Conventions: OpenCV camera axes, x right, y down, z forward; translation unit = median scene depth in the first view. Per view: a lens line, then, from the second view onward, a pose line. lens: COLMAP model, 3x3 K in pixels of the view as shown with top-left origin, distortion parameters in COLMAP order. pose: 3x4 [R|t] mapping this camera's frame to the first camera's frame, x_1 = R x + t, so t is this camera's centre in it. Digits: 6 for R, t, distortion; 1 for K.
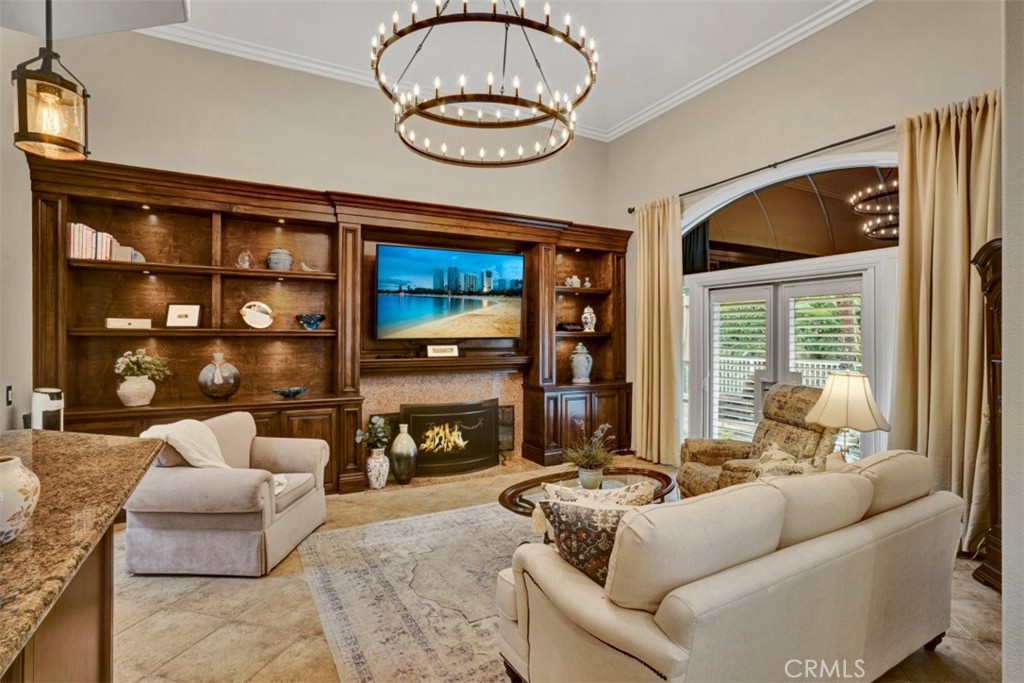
lens RADIAL K [[510.2, 0, 504.0], [0, 510.2, 337.3], [0, 0, 1]] dist [0.001774, 0.000781]
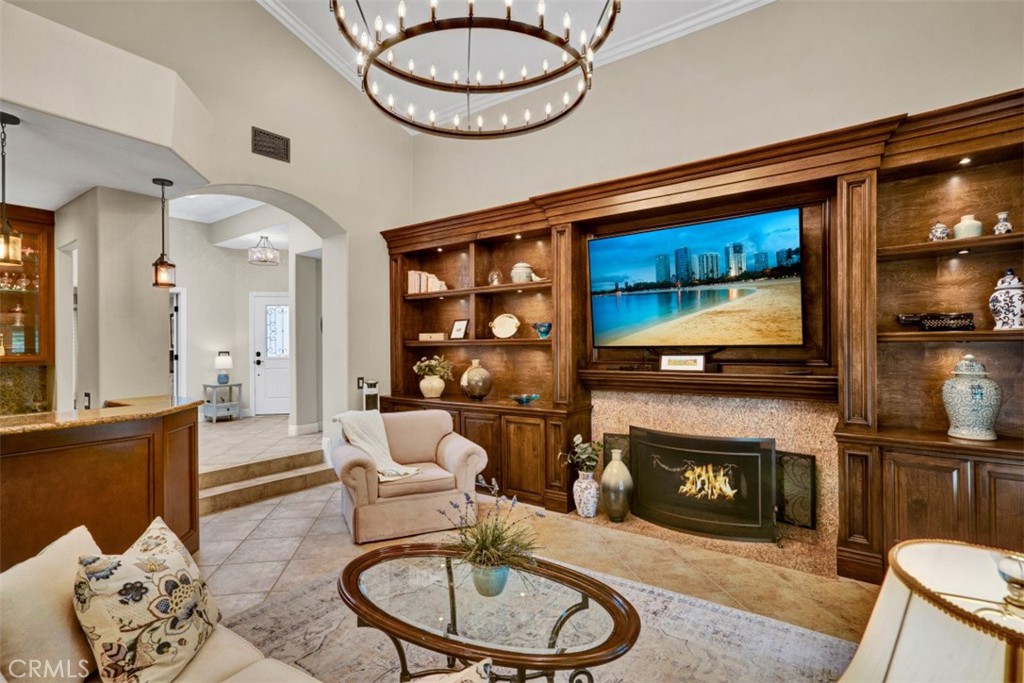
lens RADIAL K [[501.2, 0, 511.3], [0, 501.2, 348.3], [0, 0, 1]] dist [-0.000859, 0.000371]
pose [[0.437420, 0.001121, -0.899257, 0.442029], [0.011640, 0.999908, 0.006908, -0.002796], [0.899182, -0.013489, 0.437367, 0.467039]]
